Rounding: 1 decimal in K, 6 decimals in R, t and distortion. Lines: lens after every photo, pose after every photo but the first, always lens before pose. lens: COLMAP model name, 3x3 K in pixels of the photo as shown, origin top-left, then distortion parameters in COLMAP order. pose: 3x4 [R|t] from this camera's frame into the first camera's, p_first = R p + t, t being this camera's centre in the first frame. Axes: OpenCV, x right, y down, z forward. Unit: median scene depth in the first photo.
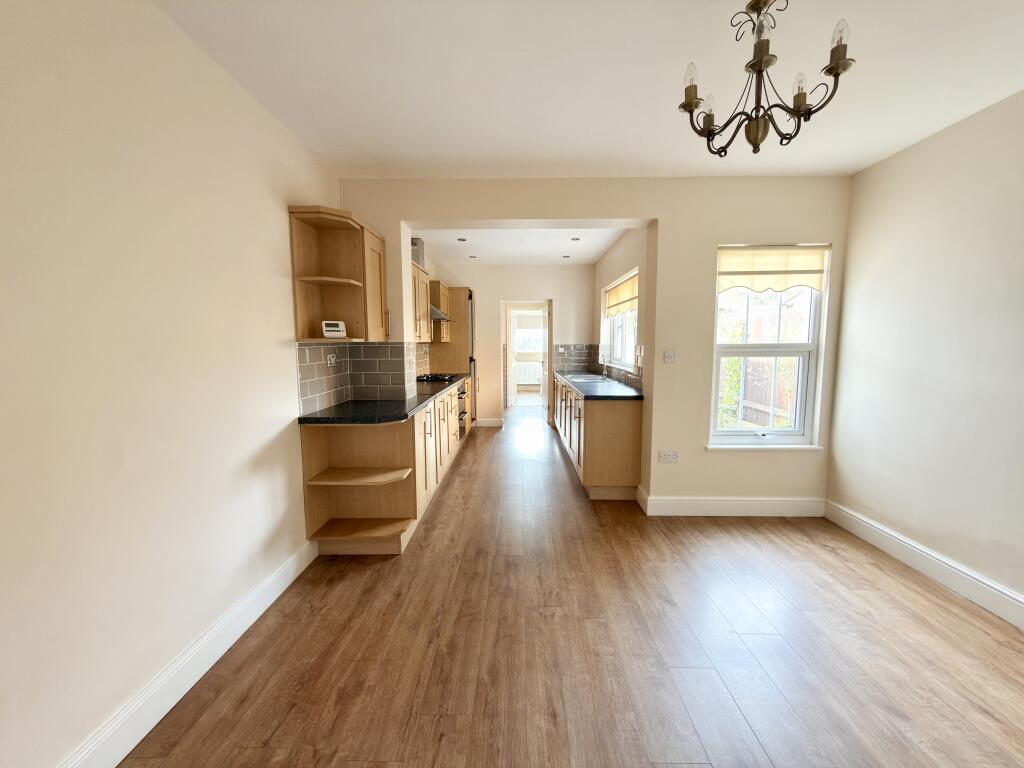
lens RADIAL K [[407.1, 0, 515.1], [0, 407.1, 382.1], [0, 0, 1]] dist [-0.000544, 0.000275]
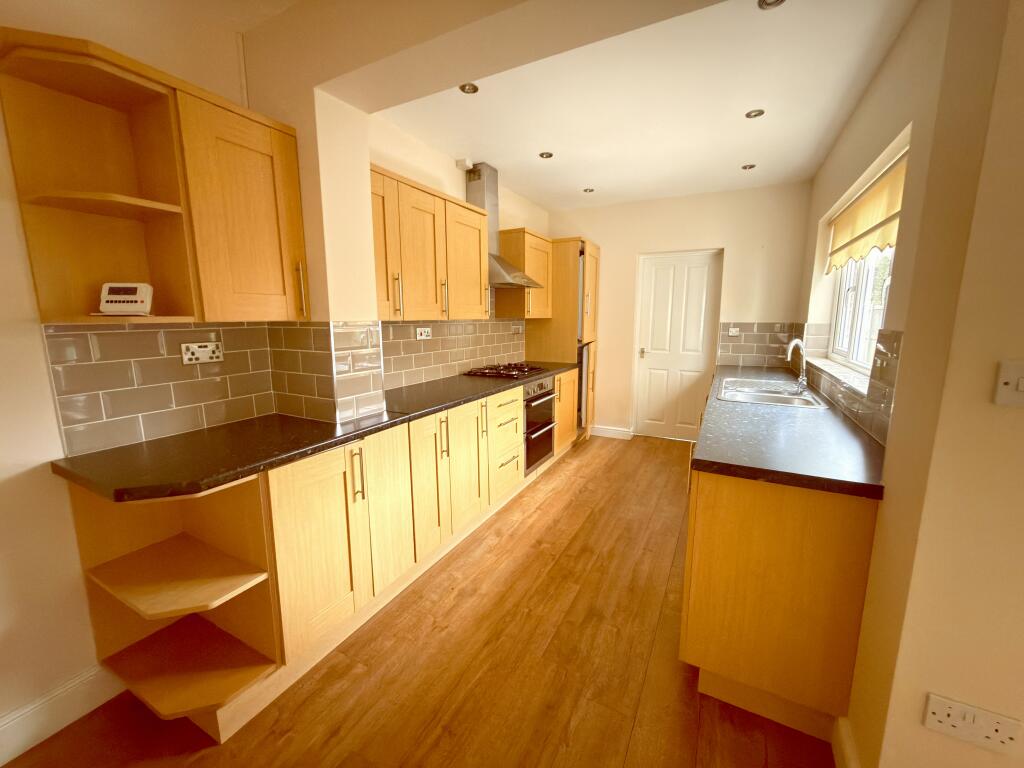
lens RADIAL K [[407.1, 0, 515.5], [0, 407.1, 383.3], [0, 0, 1]] dist [-0.000544, 0.000275]
pose [[0.891737, 0.074056, -0.446454, 0.184674], [-0.044320, 0.996069, 0.076701, -0.061464], [0.450379, -0.048610, 0.891513, 0.555565]]
